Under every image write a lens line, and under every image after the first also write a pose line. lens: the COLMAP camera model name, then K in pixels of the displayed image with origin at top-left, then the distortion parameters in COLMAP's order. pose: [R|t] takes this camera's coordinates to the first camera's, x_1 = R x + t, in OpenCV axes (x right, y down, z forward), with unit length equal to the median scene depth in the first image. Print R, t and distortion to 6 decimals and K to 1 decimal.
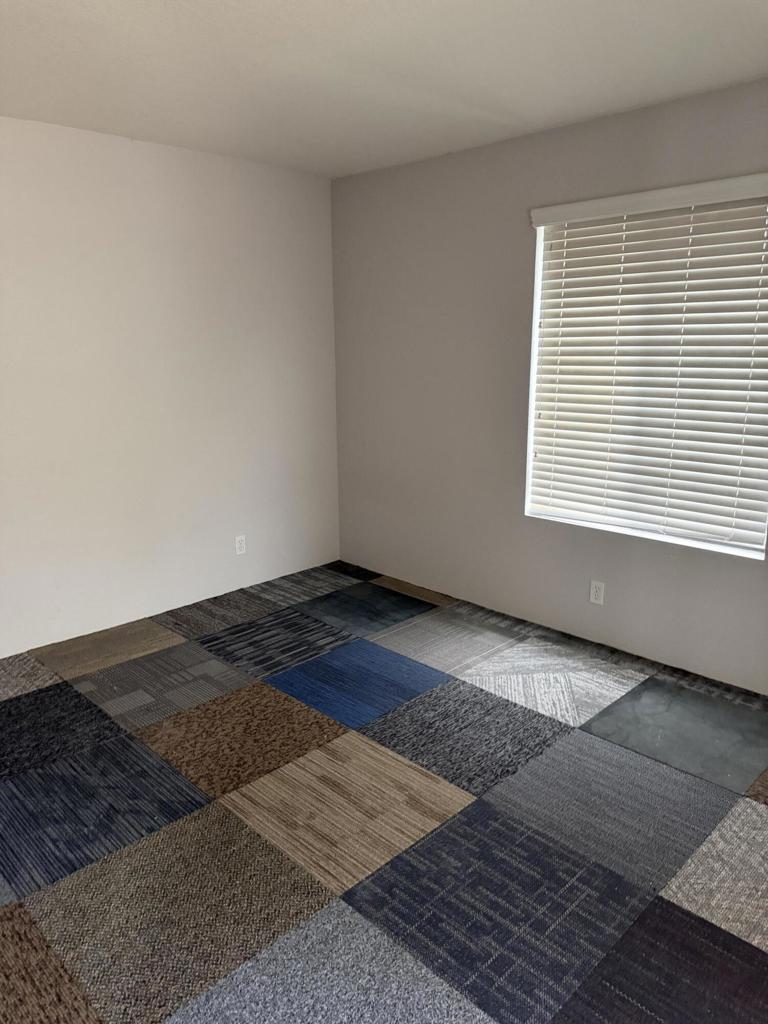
lens RADIAL K [[713.1, 0, 384.0], [0, 713.1, 512.0], [0, 0, 1]] dist [-0.000156, -0.024678]
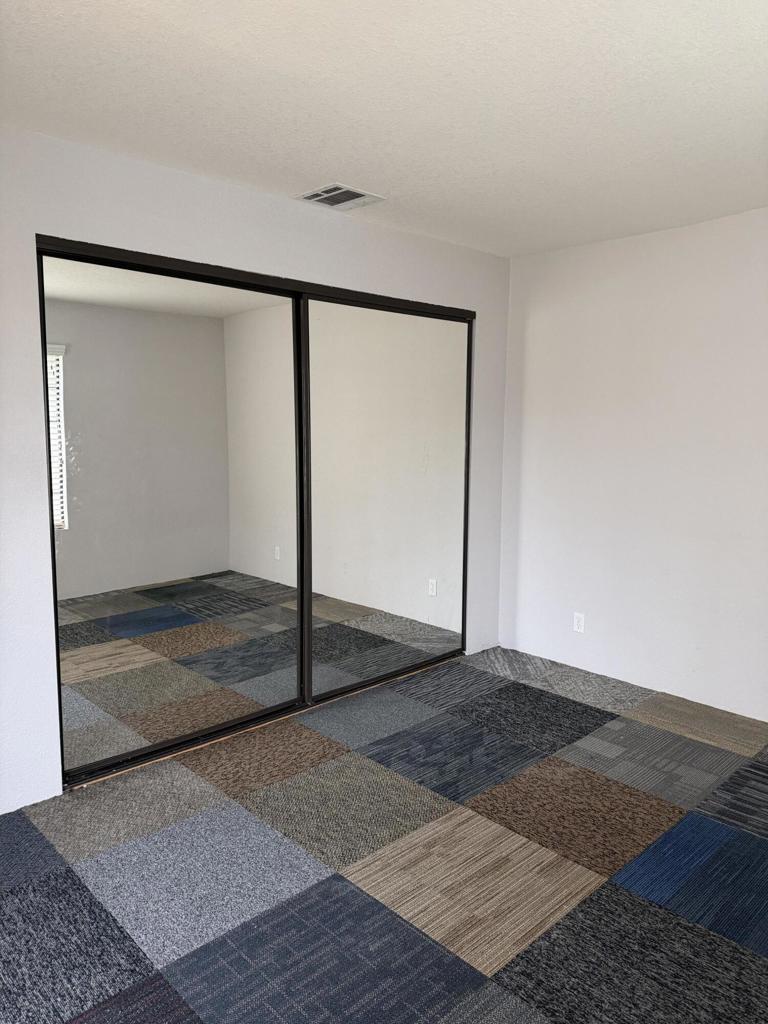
lens RADIAL K [[713.1, 0, 384.0], [0, 713.1, 512.0], [0, 0, 1]] dist [-0.000156, -0.024678]
pose [[-0.006512, 0.136807, -0.990576, 0.819596], [-0.248882, 0.959204, 0.134110, -0.166446], [0.968512, 0.247410, 0.027803, 0.719837]]
